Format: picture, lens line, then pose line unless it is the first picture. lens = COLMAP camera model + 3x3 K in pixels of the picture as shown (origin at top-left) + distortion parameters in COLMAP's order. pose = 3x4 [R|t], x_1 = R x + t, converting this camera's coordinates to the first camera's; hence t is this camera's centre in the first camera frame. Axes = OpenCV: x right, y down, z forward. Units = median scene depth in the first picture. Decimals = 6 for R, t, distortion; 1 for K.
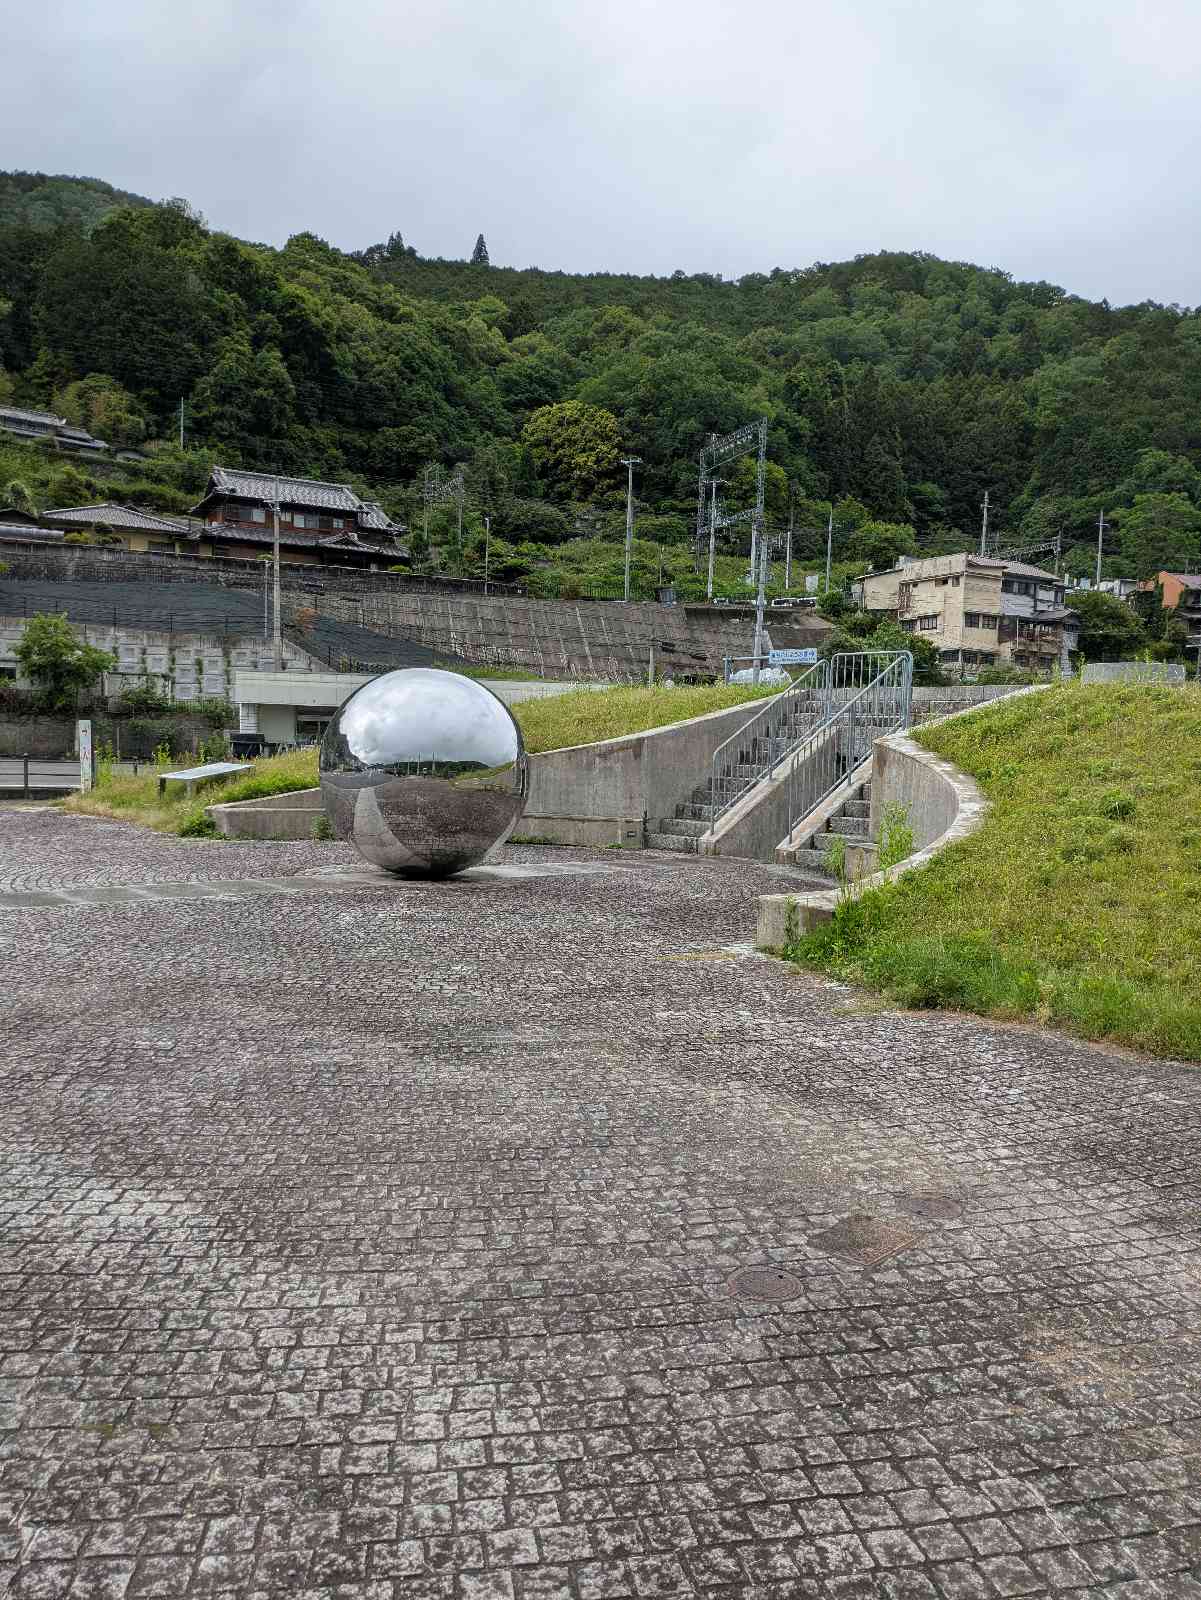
lens RADIAL K [[1281.8, 0, 530.2], [0, 1281.8, 791.9], [0, 0, 1]] dist [0.027897, -0.016152]
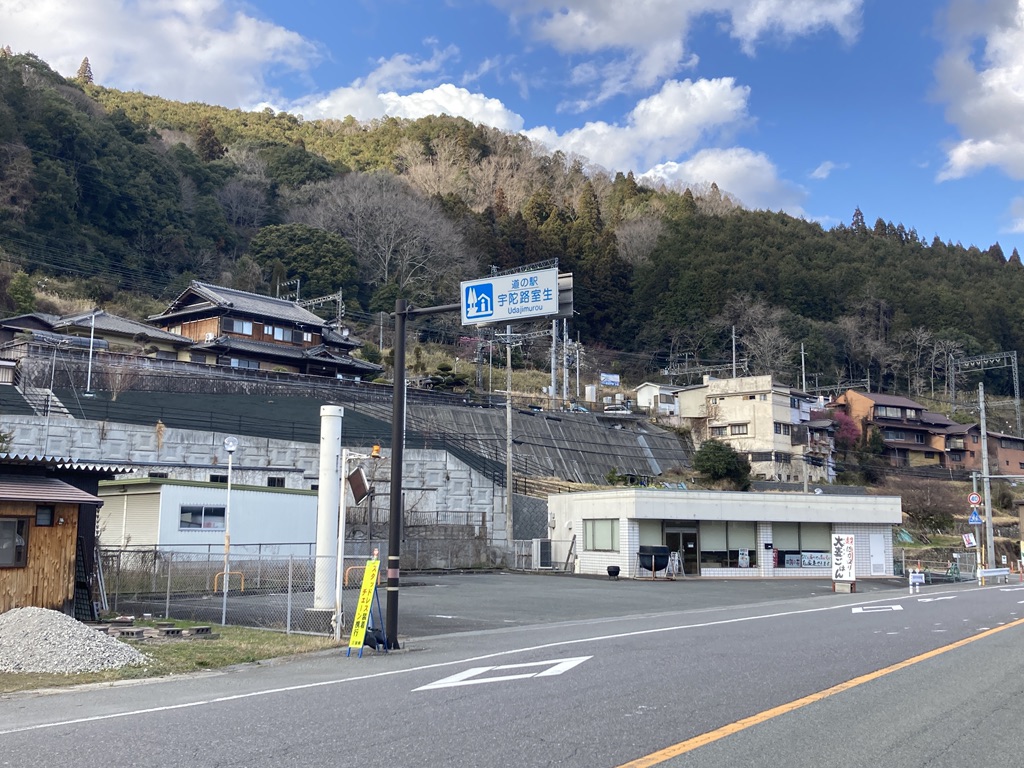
lens RADIAL K [[1167.5, 0, 484.7], [0, 1167.5, 346.8], [0, 0, 1]] dist [0.066278, 0.000000]
pose [[0.927957, 0.031909, 0.371319, -0.347382], [0.036088, 0.983953, -0.174742, -0.020138], [-0.370936, 0.175553, 0.911914, 0.038191]]
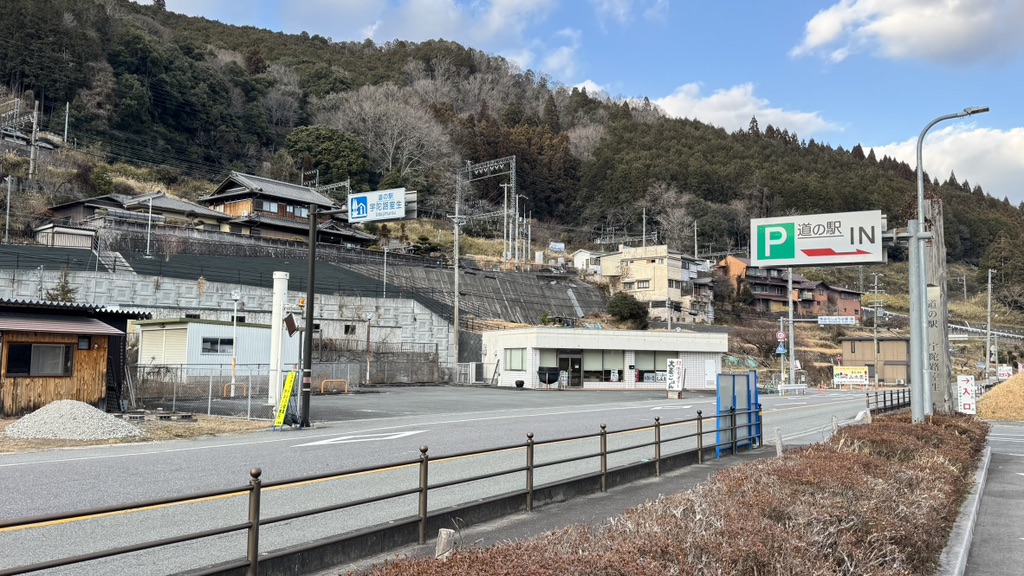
lens RADIAL K [[889.8, 0, 506.1], [0, 889.8, 284.1], [0, 0, 1]] dist [0.094432, -0.109270]
pose [[0.915654, 0.010723, 0.401824, -0.334708], [0.033093, 0.994239, -0.101944, -0.017035], [-0.400602, 0.106644, 0.910025, -0.005068]]
